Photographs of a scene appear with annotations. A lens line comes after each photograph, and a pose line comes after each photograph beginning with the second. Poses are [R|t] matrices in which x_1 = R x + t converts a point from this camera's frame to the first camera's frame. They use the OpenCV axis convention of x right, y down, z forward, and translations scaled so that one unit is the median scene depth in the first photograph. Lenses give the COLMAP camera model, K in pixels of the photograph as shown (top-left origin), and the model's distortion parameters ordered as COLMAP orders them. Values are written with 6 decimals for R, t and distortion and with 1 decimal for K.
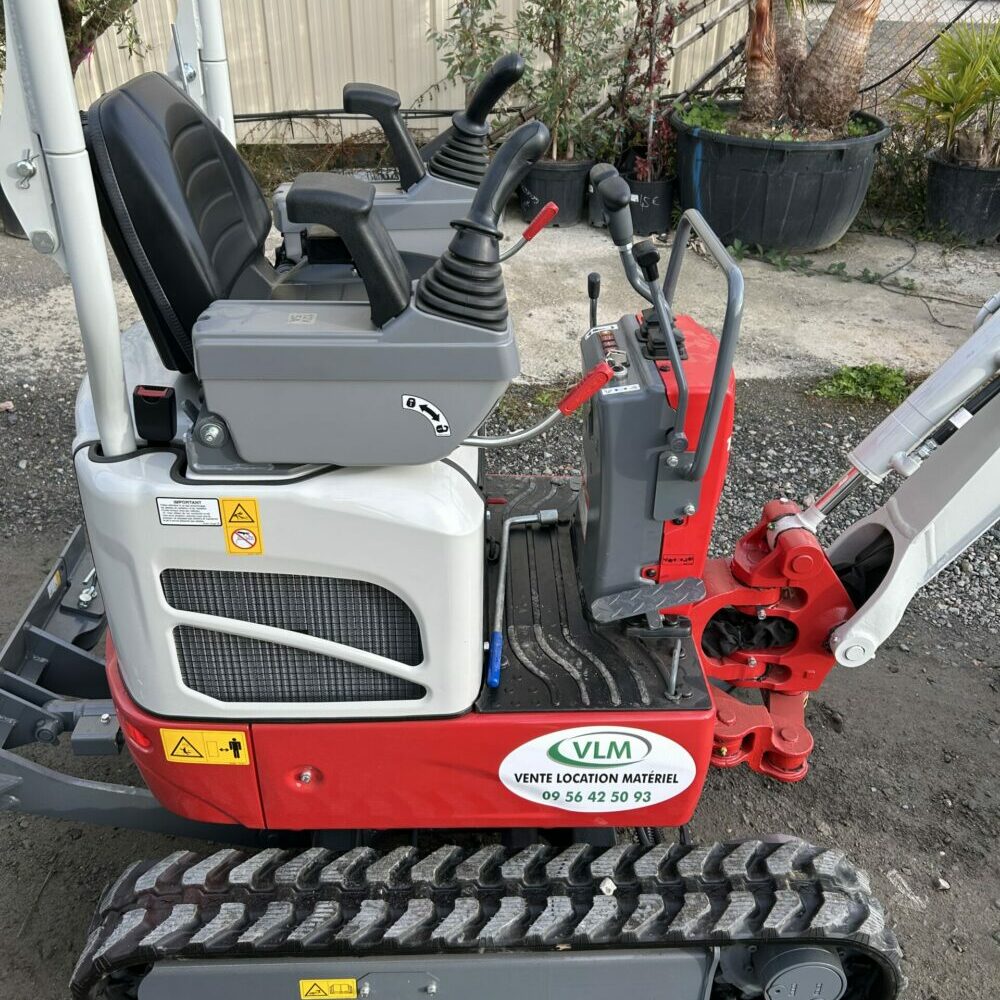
lens RADIAL K [[1013.7, 0, 513.5], [0, 1013.7, 500.8], [0, 0, 1]] dist [0.045780, -0.043550]
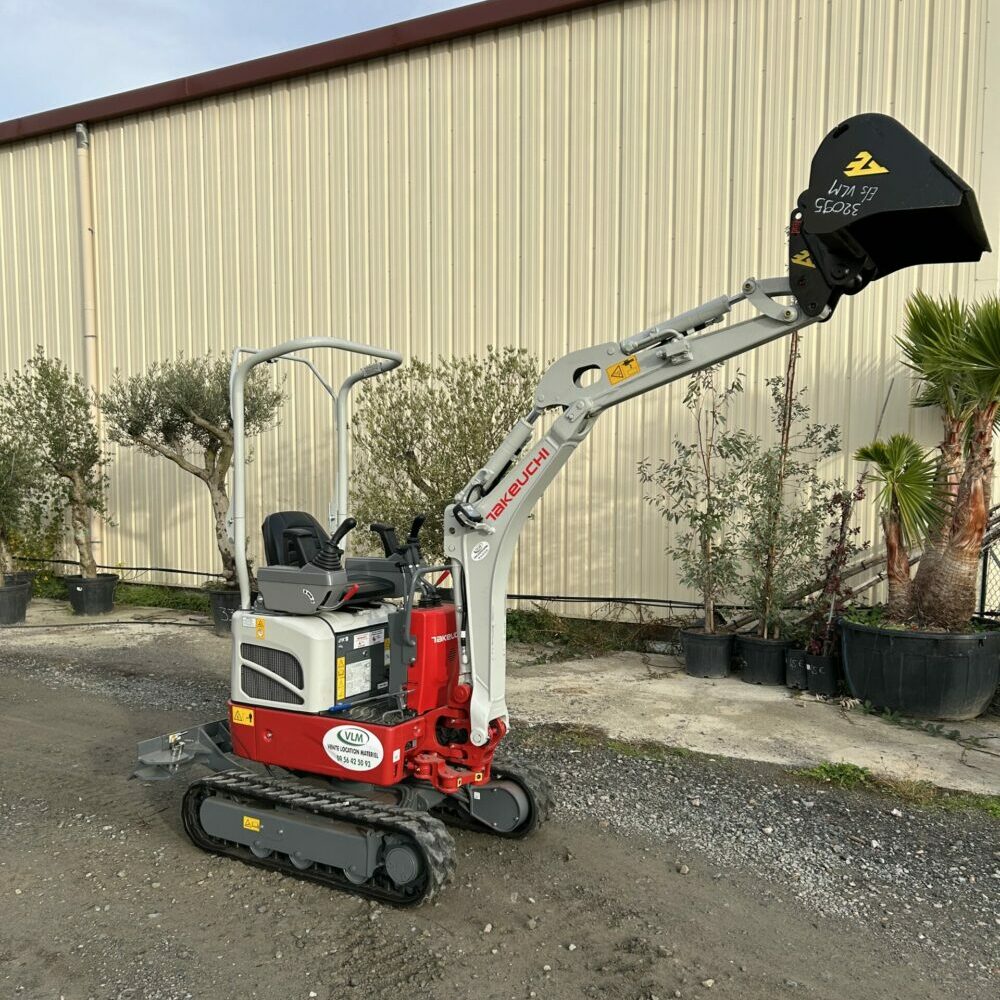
lens RADIAL K [[1037.0, 0, 500.4], [0, 1037.0, 516.6], [0, 0, 1]] dist [0.124502, -0.312275]
pose [[0.846238, 0.022105, -0.532347, 1.796339], [-0.276780, 0.871987, -0.403772, 0.708985], [0.455274, 0.489030, 0.744026, -1.101014]]
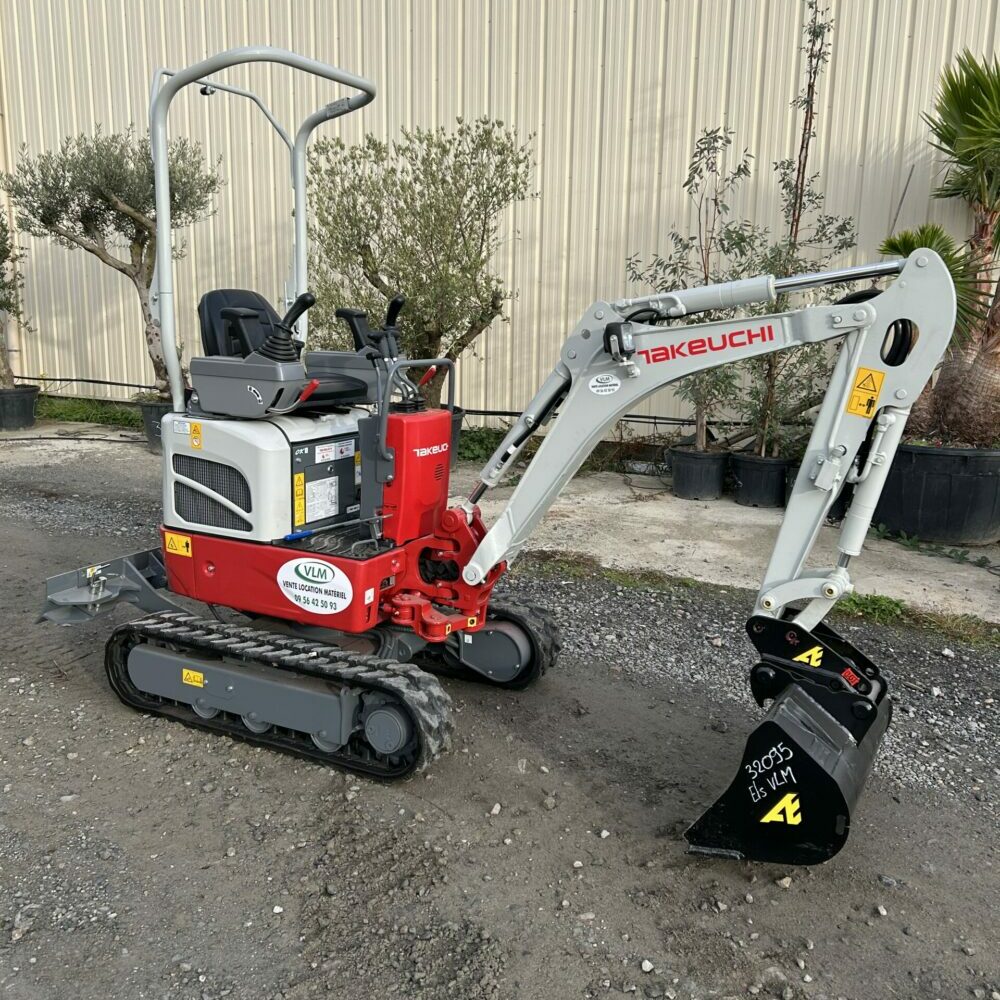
lens RADIAL K [[1032.9, 0, 477.9], [0, 1032.9, 466.0], [0, 0, 1]] dist [0.121590, -0.298051]
pose [[0.863610, 0.086584, -0.496670, 1.388540], [-0.267783, 0.913469, -0.306377, 0.593494], [0.427165, 0.397590, 0.812066, -0.682232]]
